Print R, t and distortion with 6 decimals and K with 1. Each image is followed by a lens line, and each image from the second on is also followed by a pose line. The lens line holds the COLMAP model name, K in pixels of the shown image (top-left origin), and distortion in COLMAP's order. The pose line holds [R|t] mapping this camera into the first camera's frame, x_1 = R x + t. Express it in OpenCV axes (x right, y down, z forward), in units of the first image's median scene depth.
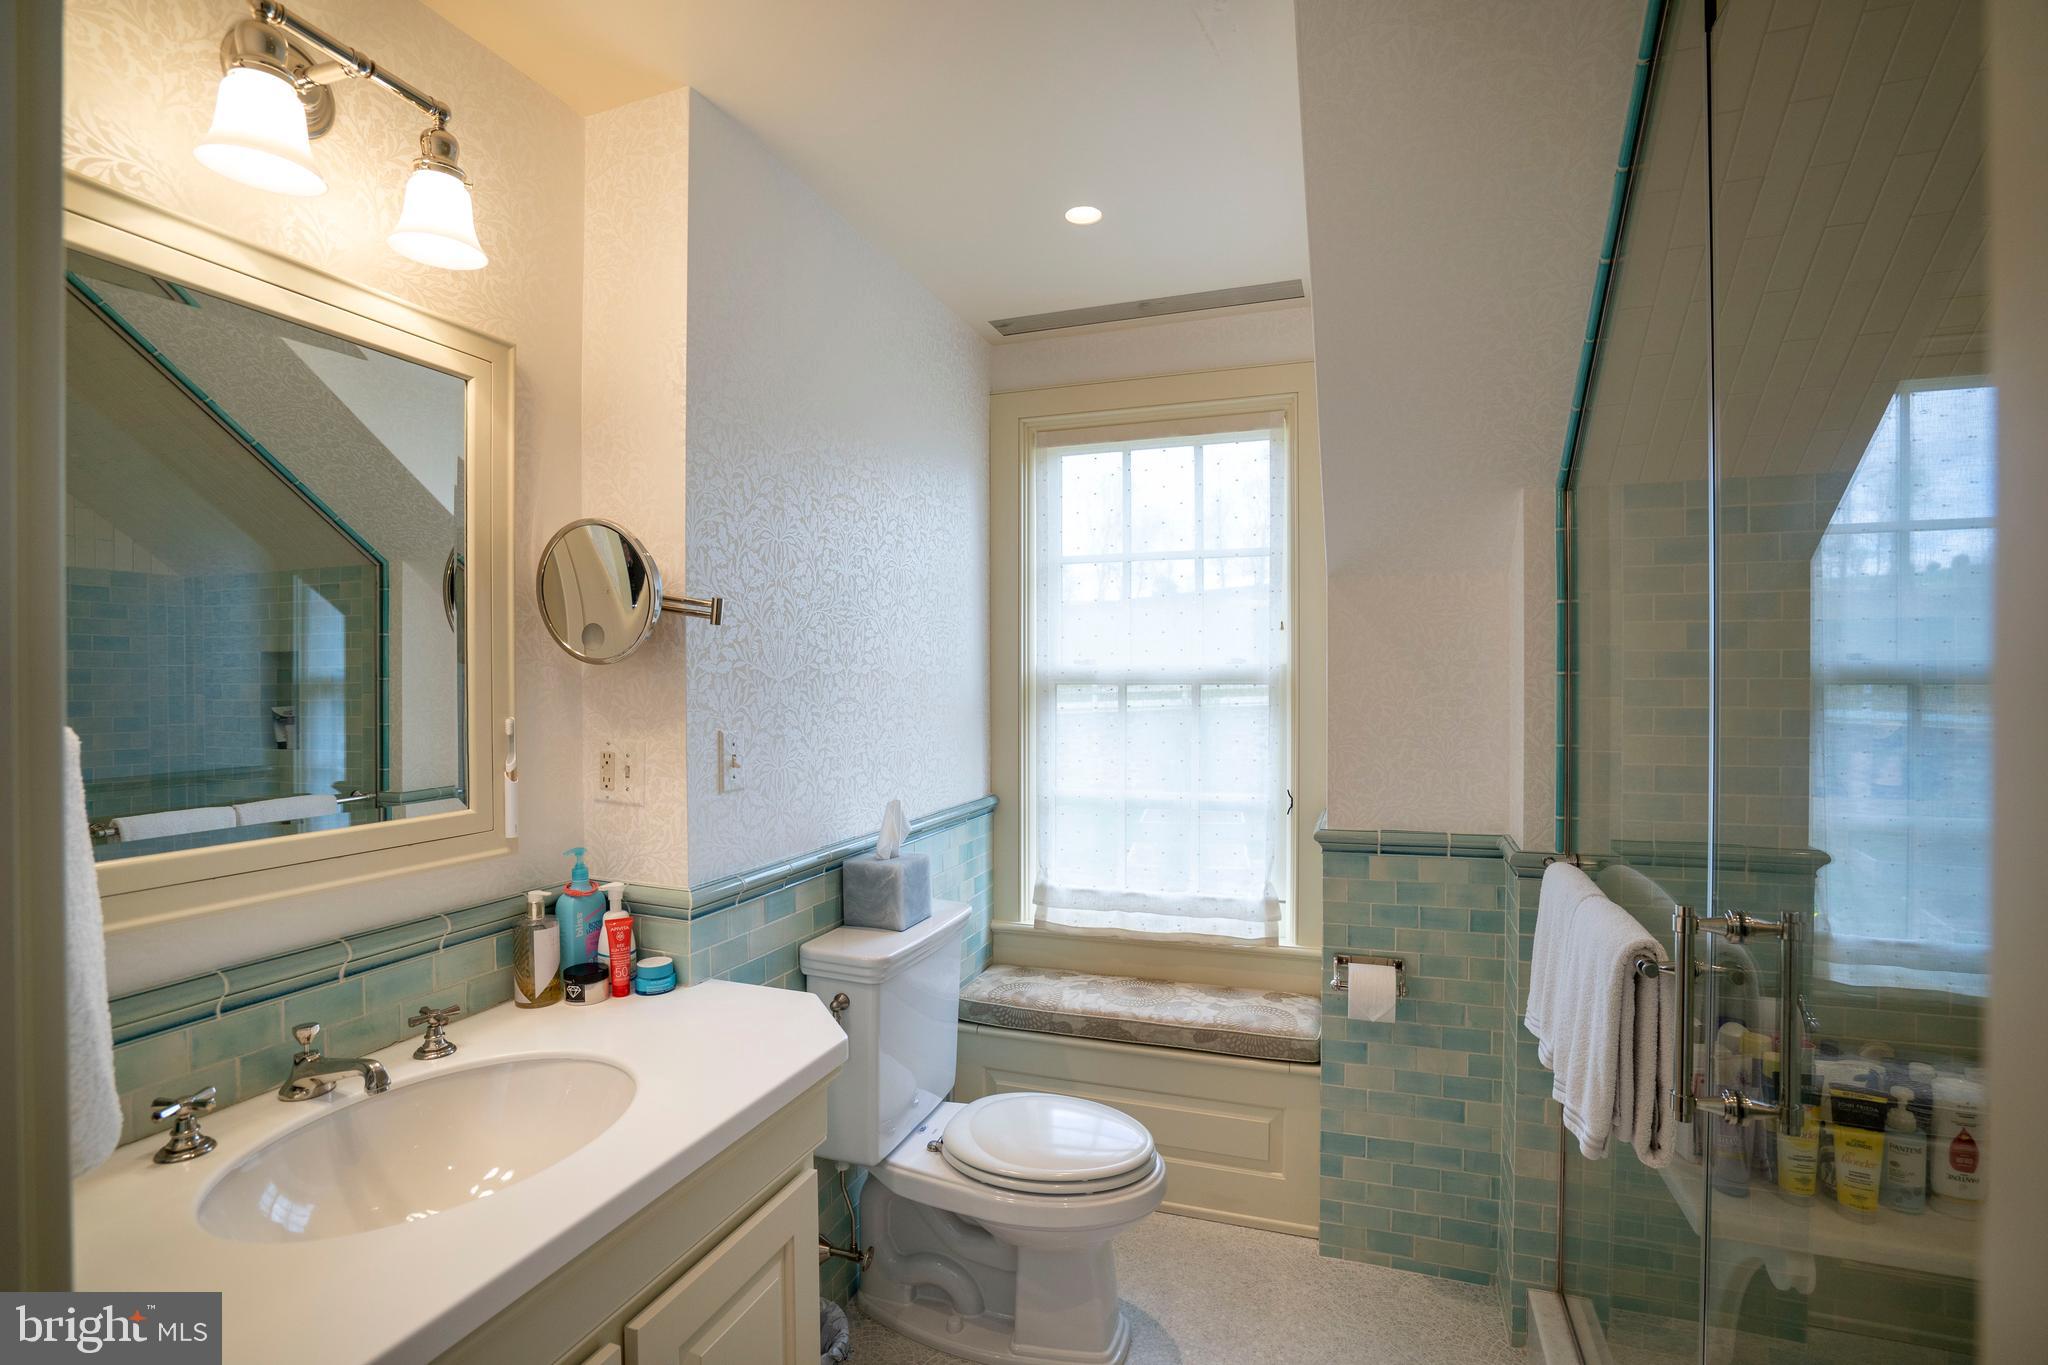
lens RADIAL K [[939.8, 0, 1037.8], [0, 939.8, 690.6], [0, 0, 1]] dist [-0.057914, 0.018628]
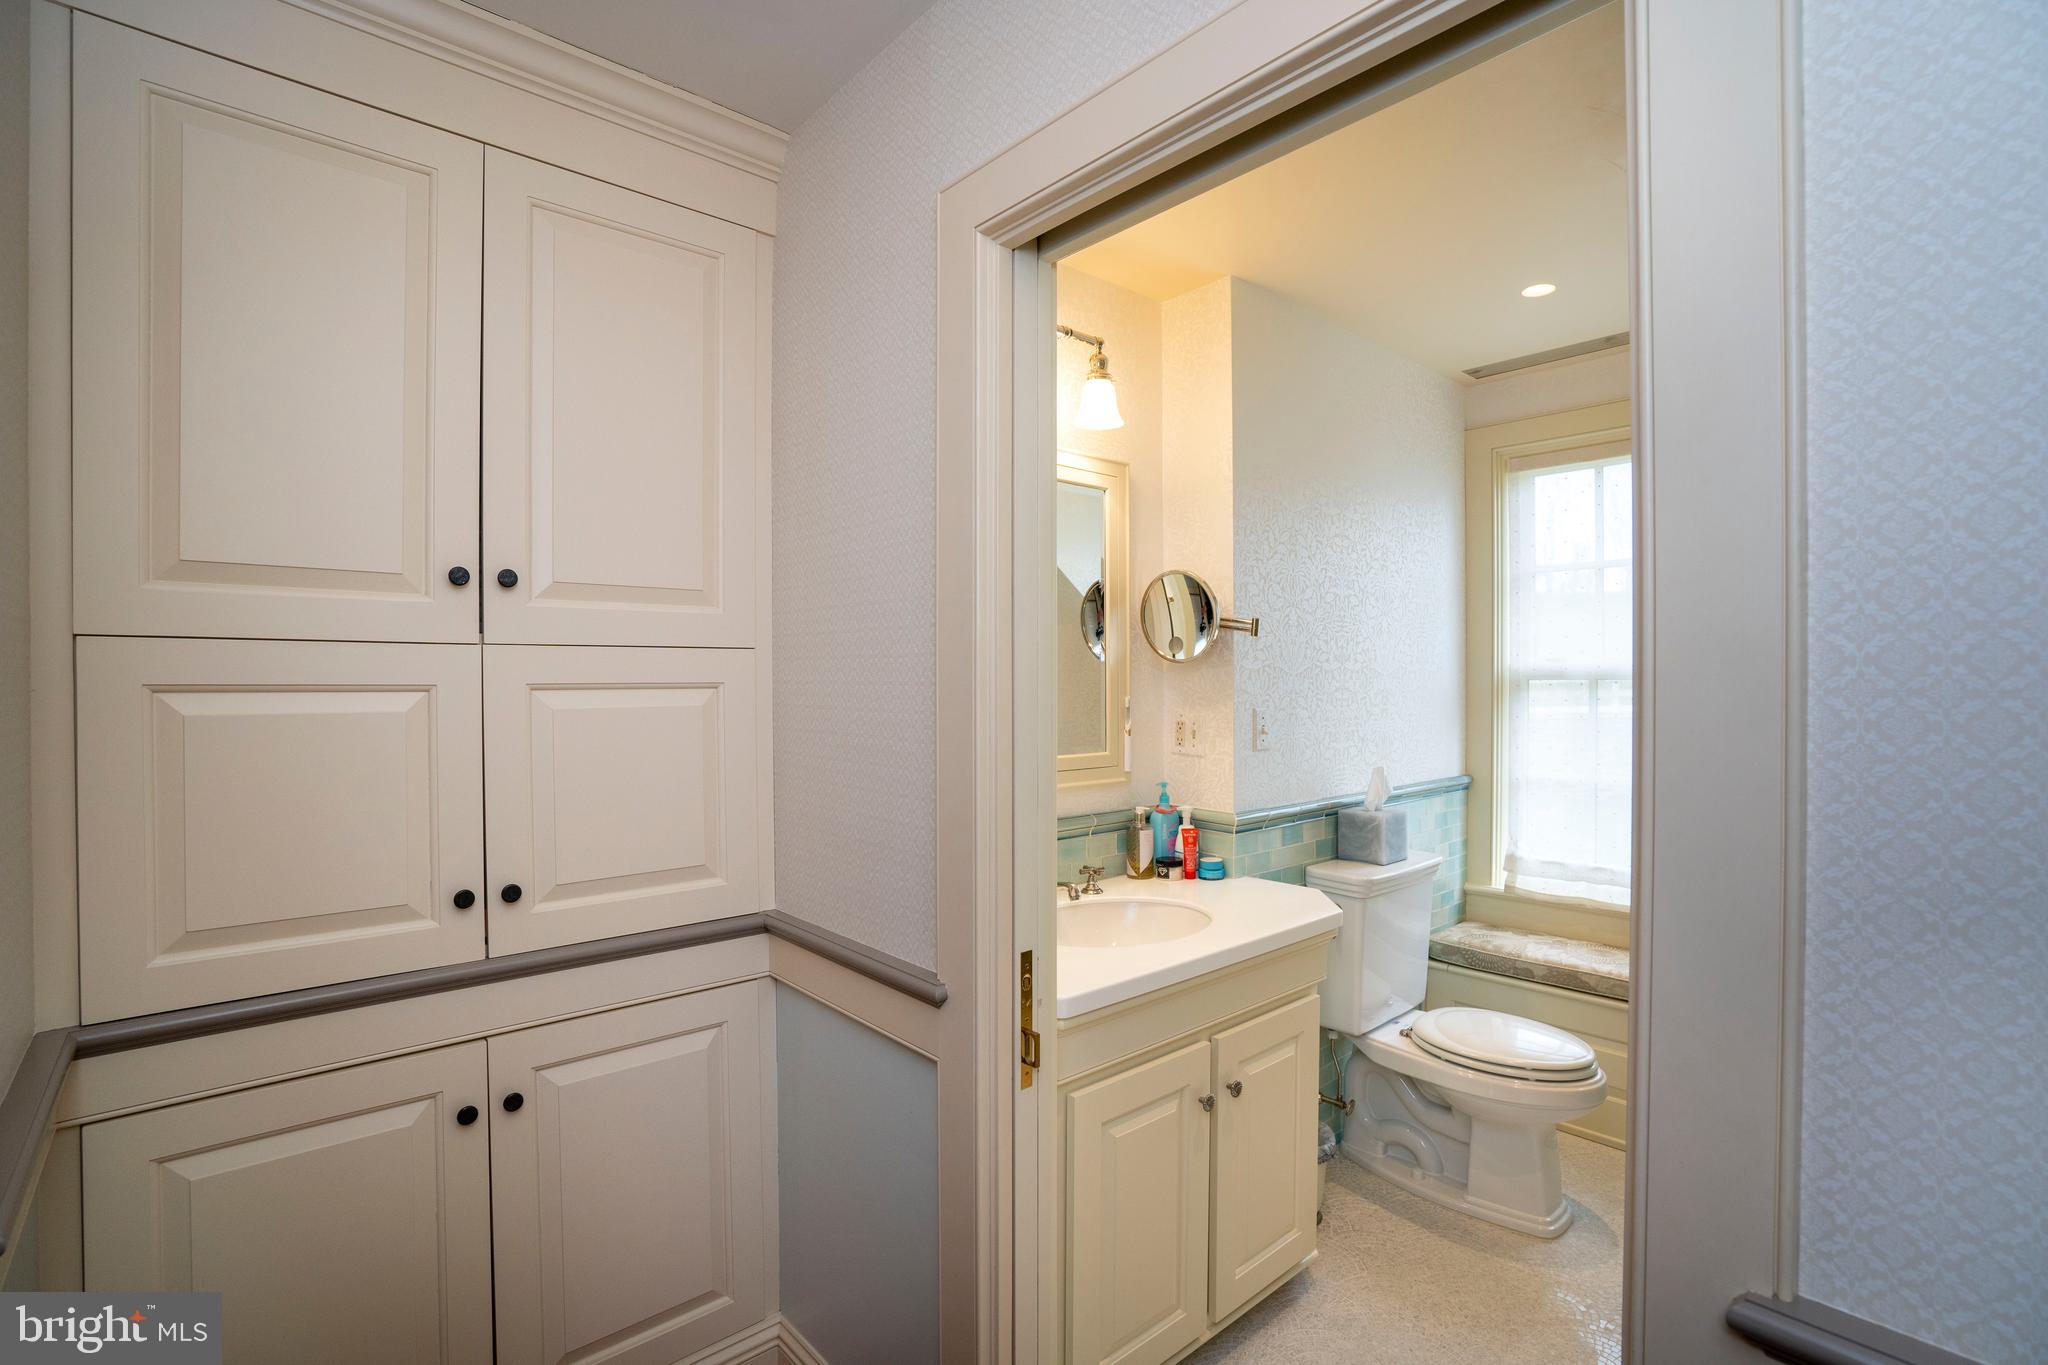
lens RADIAL K [[939.8, 0, 1037.8], [0, 939.8, 690.6], [0, 0, 1]] dist [-0.057914, 0.018628]
pose [[0.874422, 0.005009, -0.485141, 0.066178], [-0.006190, 0.999980, -0.000832, 0.016540], [0.485127, 0.003731, 0.874436, -0.396025]]
